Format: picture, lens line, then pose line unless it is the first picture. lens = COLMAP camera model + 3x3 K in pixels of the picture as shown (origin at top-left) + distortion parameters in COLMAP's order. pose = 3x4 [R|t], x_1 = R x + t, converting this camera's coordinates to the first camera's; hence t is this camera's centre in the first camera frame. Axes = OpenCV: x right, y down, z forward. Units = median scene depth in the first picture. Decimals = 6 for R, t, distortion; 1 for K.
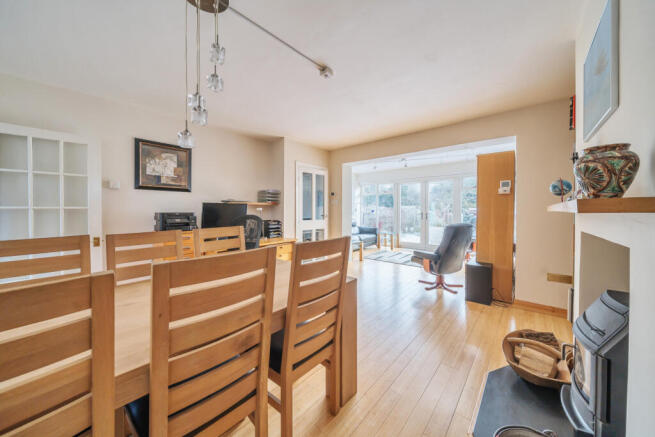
lens RADIAL K [[226.6, 0, 326.0], [0, 226.6, 211.8], [0, 0, 1]] dist [-0.000690, -0.000063]
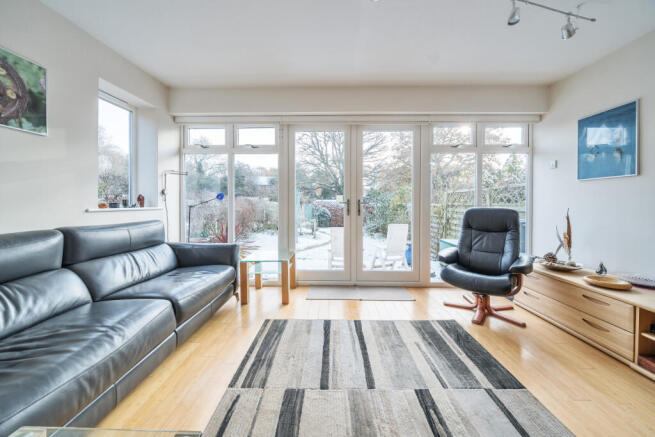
lens RADIAL K [[226.6, 0, 326.0], [0, 226.6, 211.8], [0, 0, 1]] dist [-0.000690, -0.000063]
pose [[0.755065, -0.007614, 0.655606, 0.103397], [0.004345, 0.999969, 0.006610, 0.022207], [-0.655636, -0.002142, 0.755074, 0.653217]]
